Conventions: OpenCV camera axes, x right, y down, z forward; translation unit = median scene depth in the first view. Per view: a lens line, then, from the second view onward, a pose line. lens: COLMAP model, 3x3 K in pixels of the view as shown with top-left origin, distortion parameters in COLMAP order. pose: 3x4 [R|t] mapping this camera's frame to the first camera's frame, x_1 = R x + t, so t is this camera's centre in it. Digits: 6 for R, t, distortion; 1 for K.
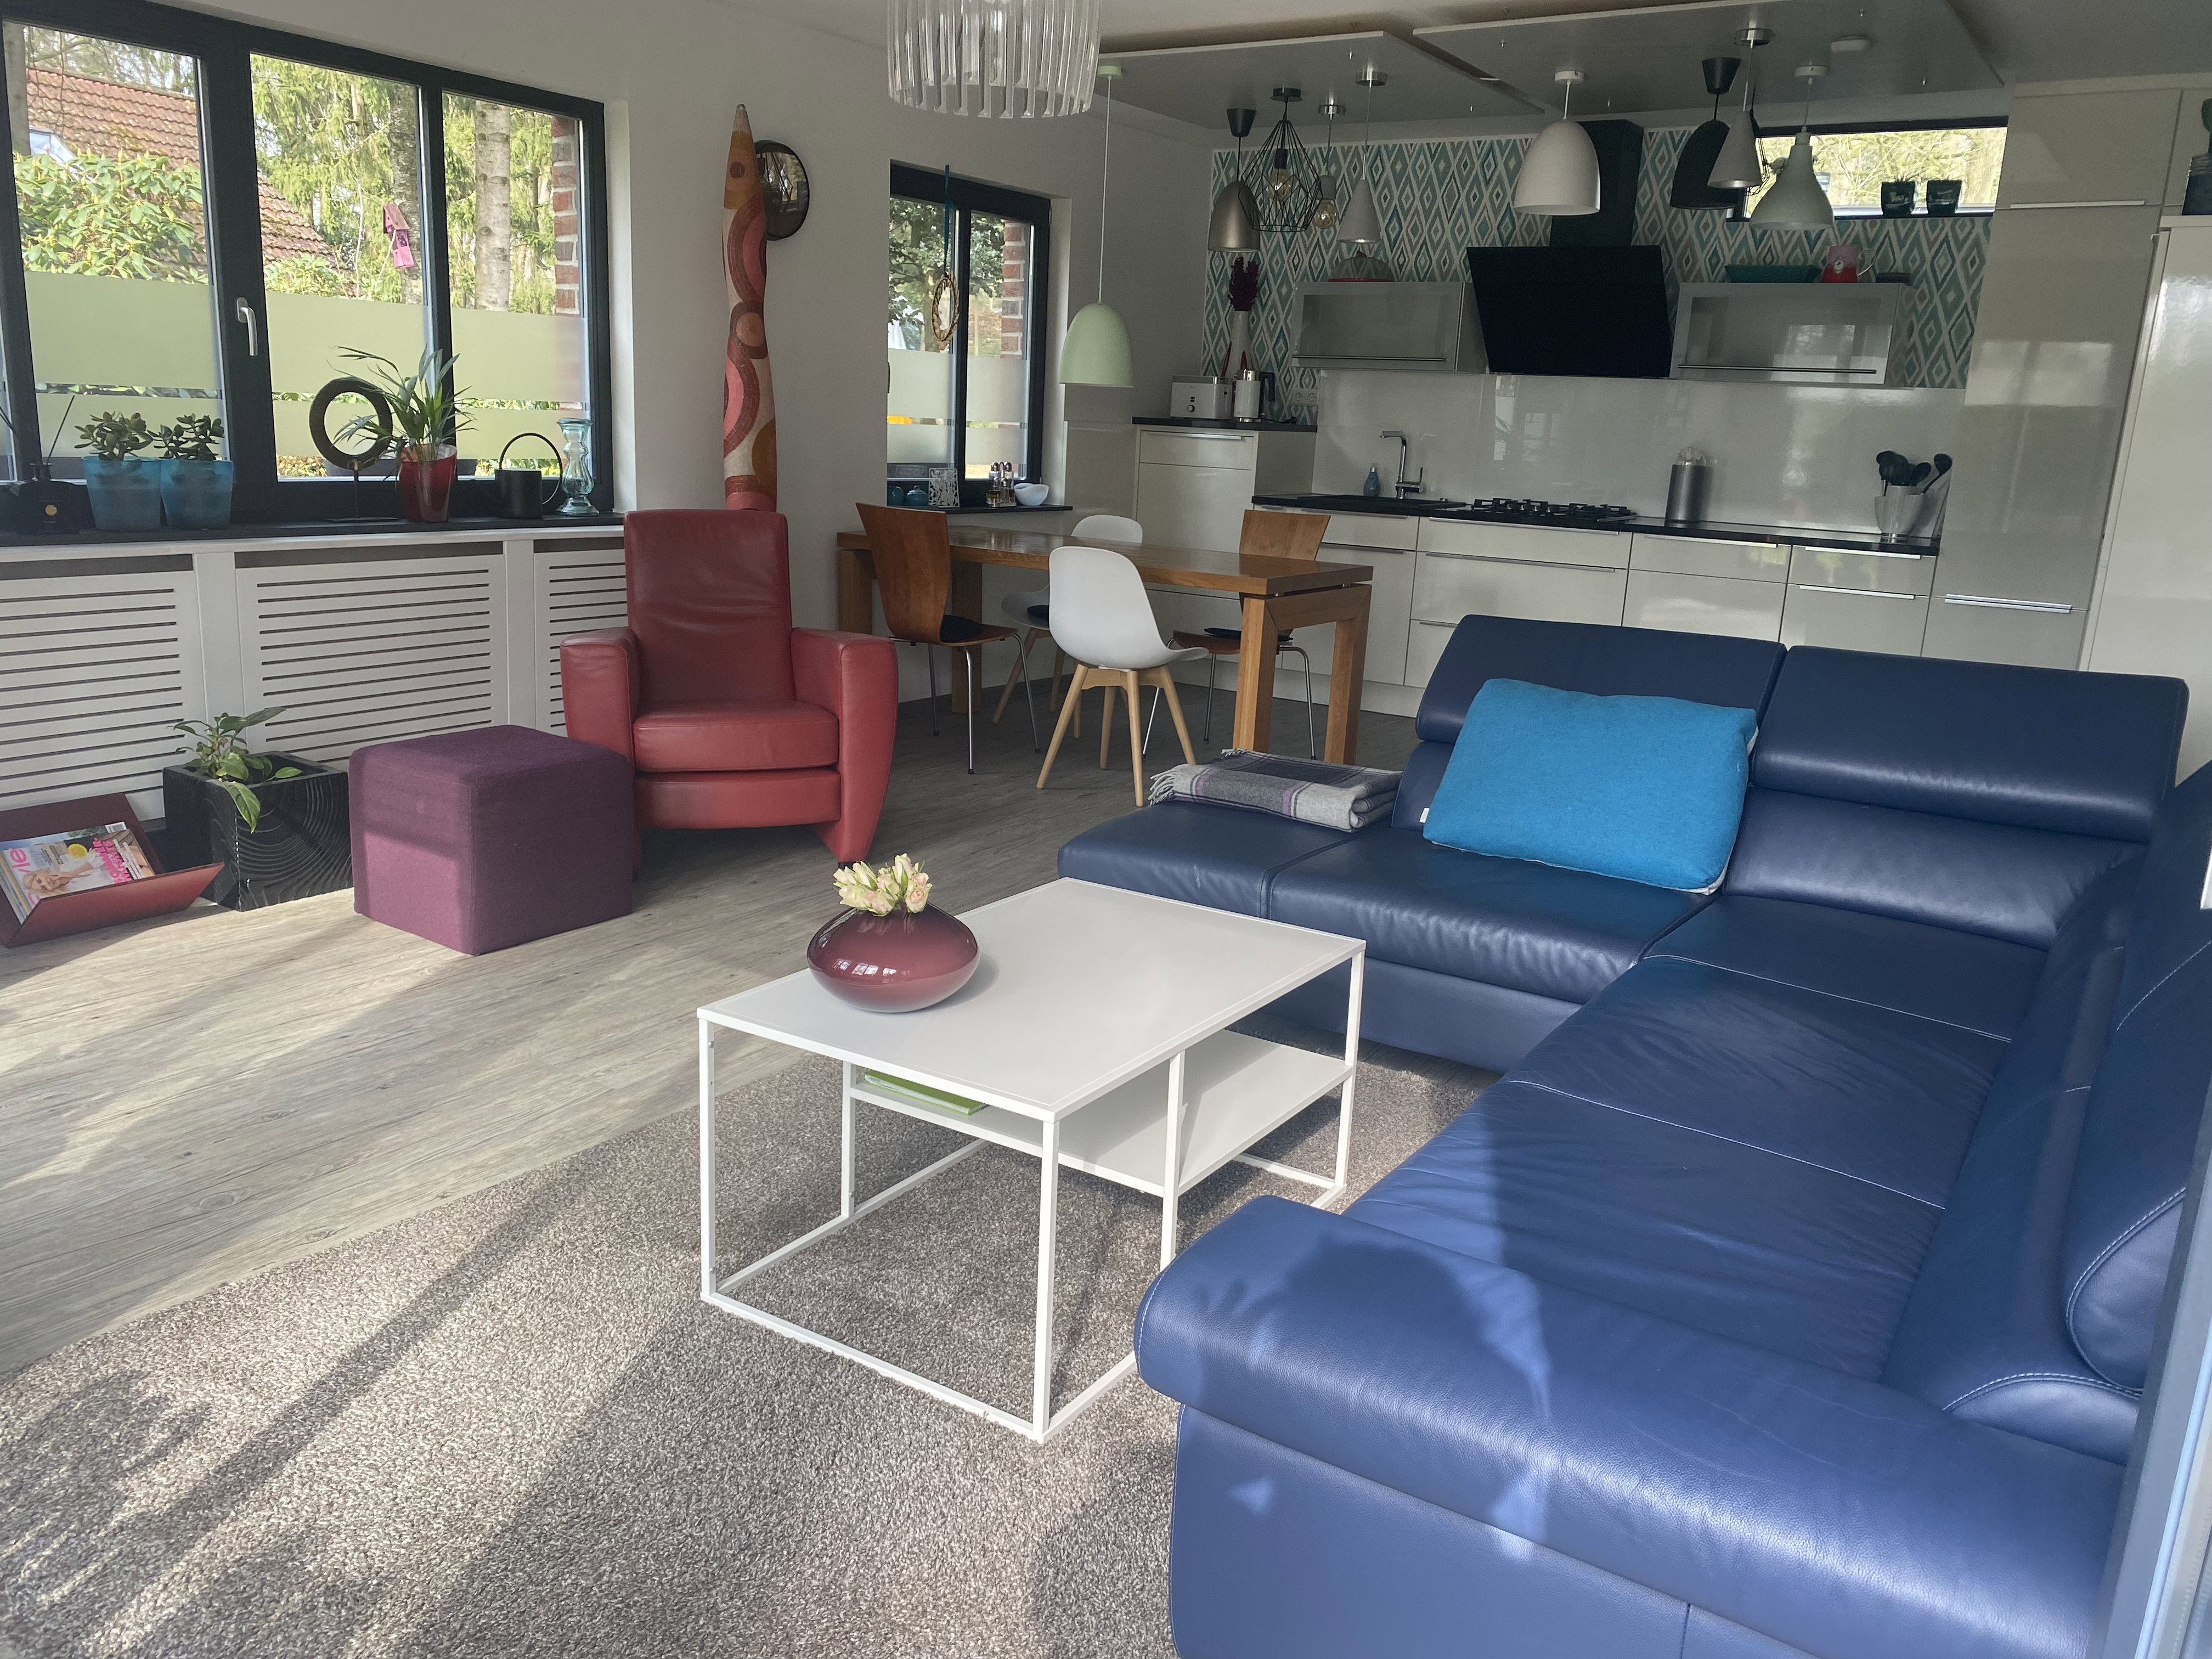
lens RADIAL K [[1663.7, 0, 1112.7], [0, 1663.7, 814.5], [0, 0, 1]] dist [0.011091, -0.007920]
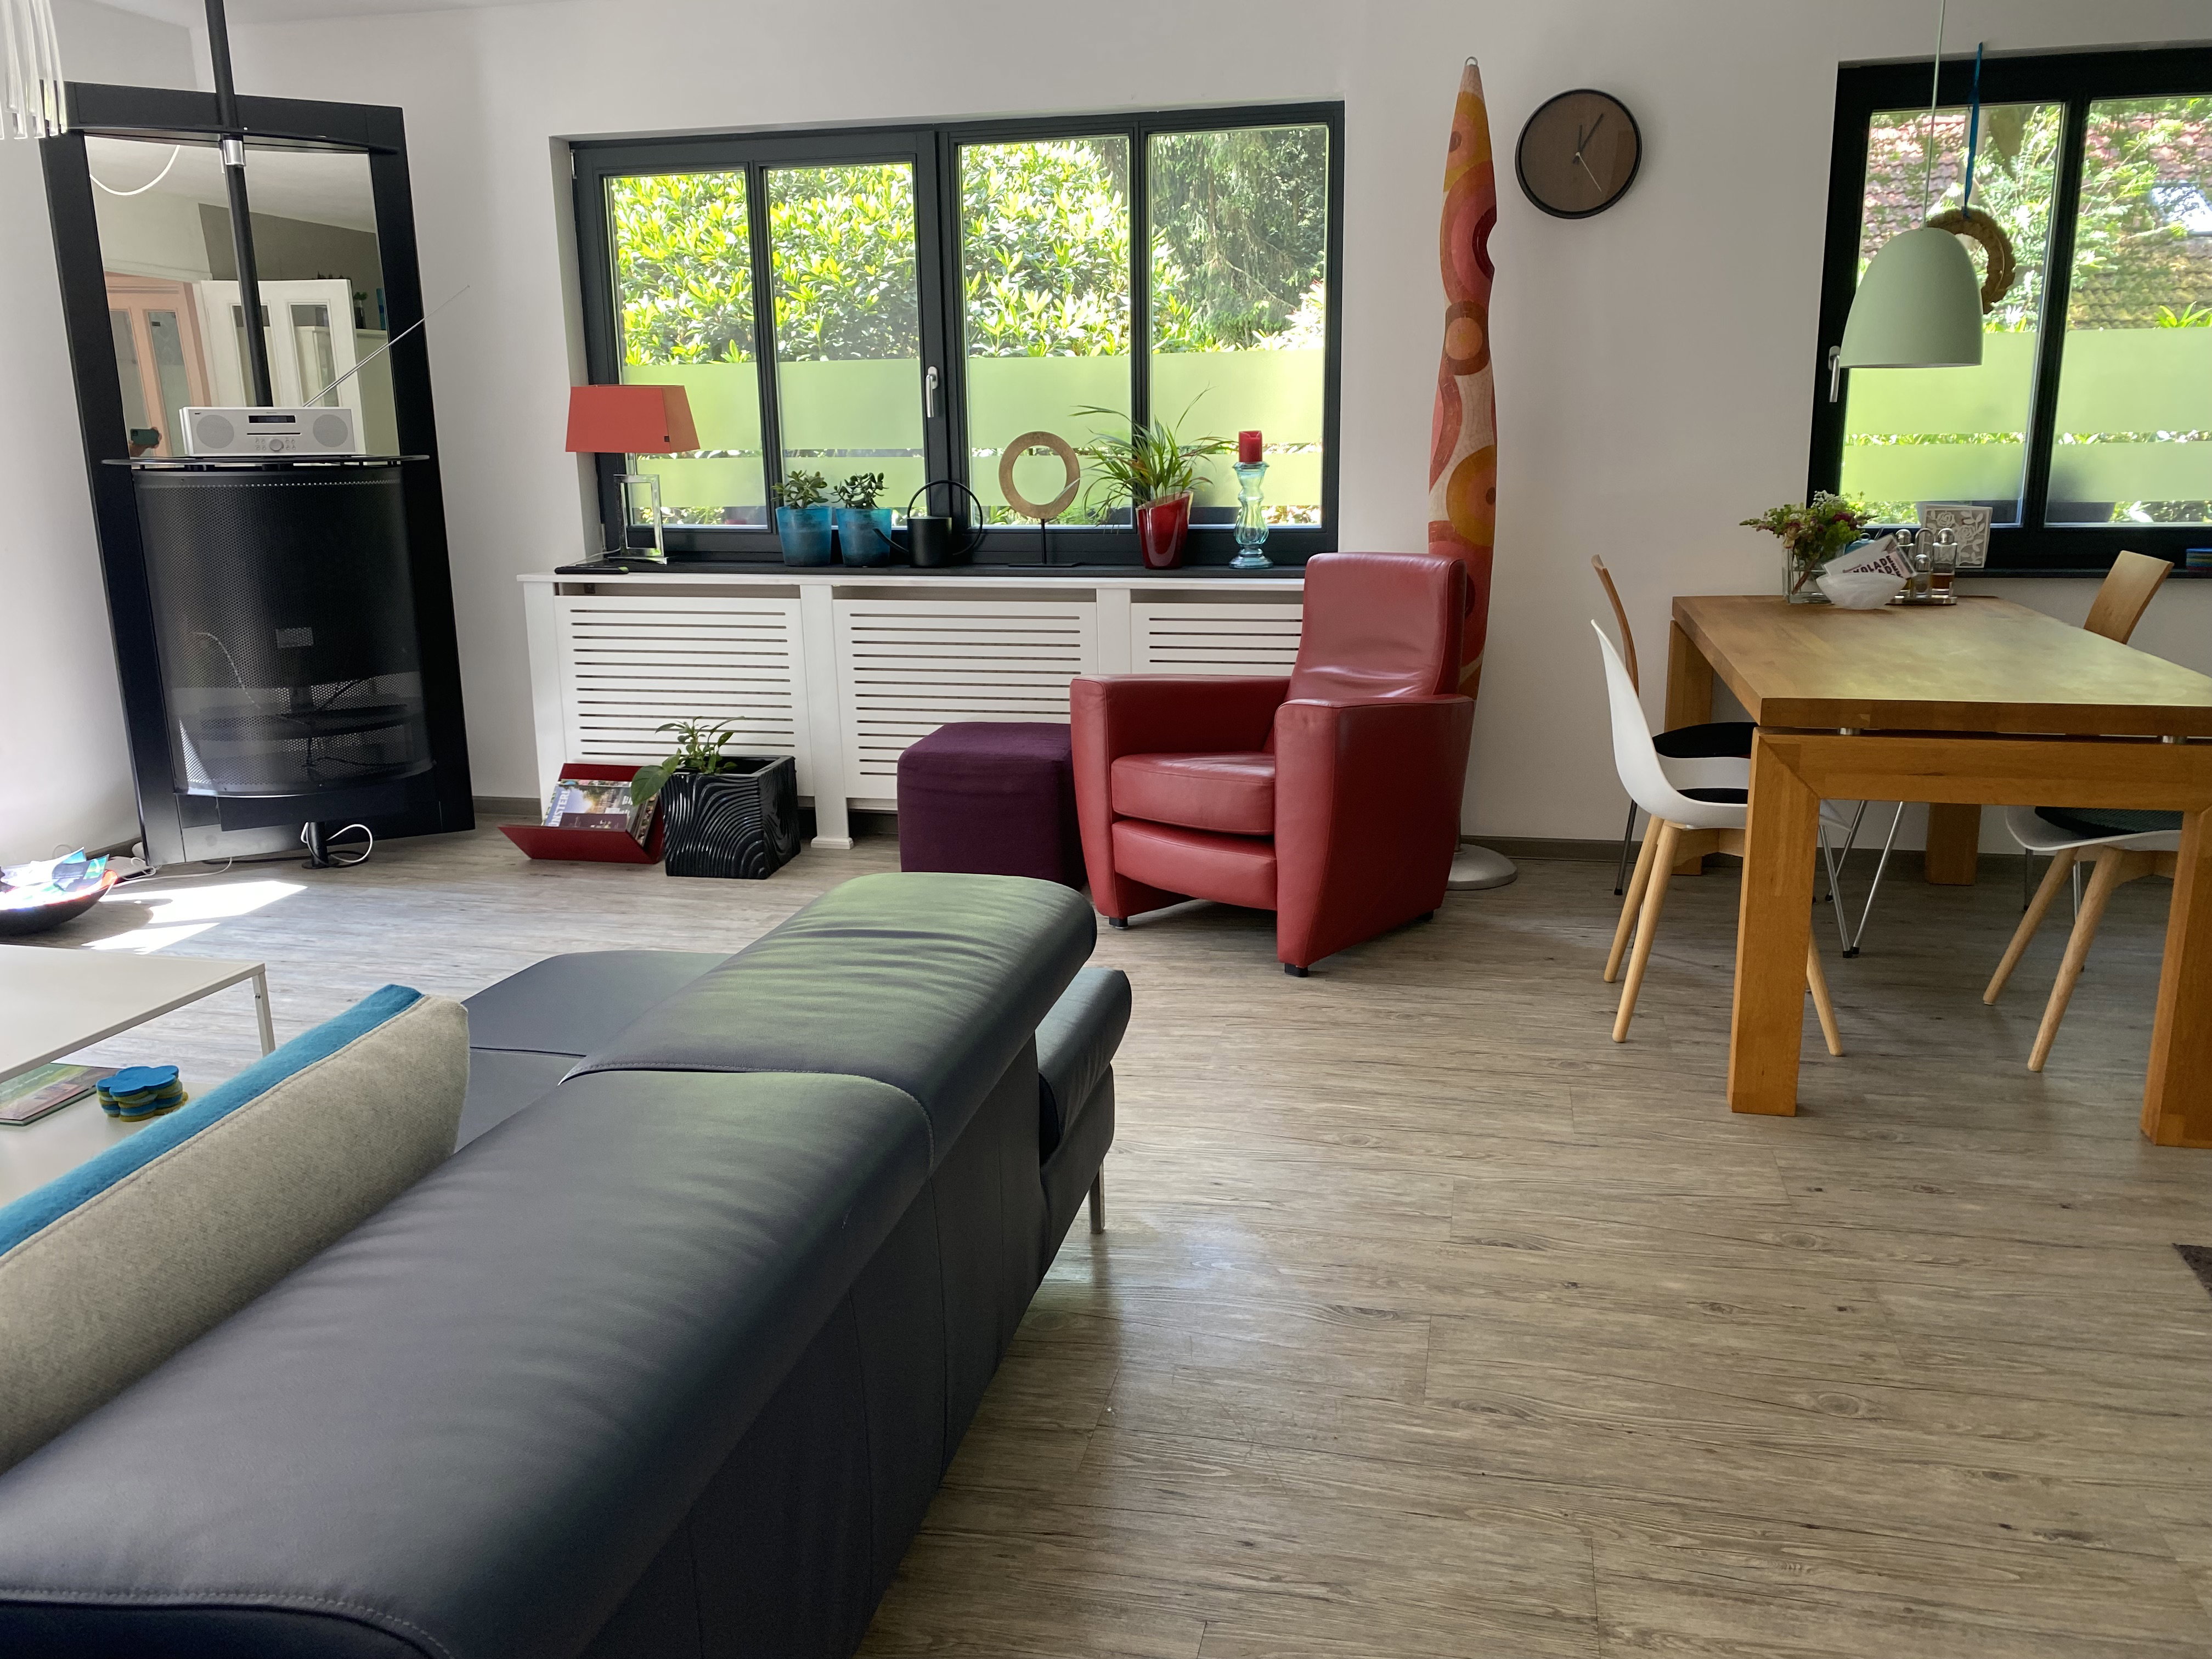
lens RADIAL K [[1663.7, 0, 1114.2], [0, 1663.7, 851.3], [0, 0, 1]] dist [0.011091, -0.007920]
pose [[0.351176, 0.192189, -0.916373, 0.598913], [-0.190227, 0.972940, 0.131153, -0.148760], [0.916782, 0.128261, 0.378232, 0.676521]]
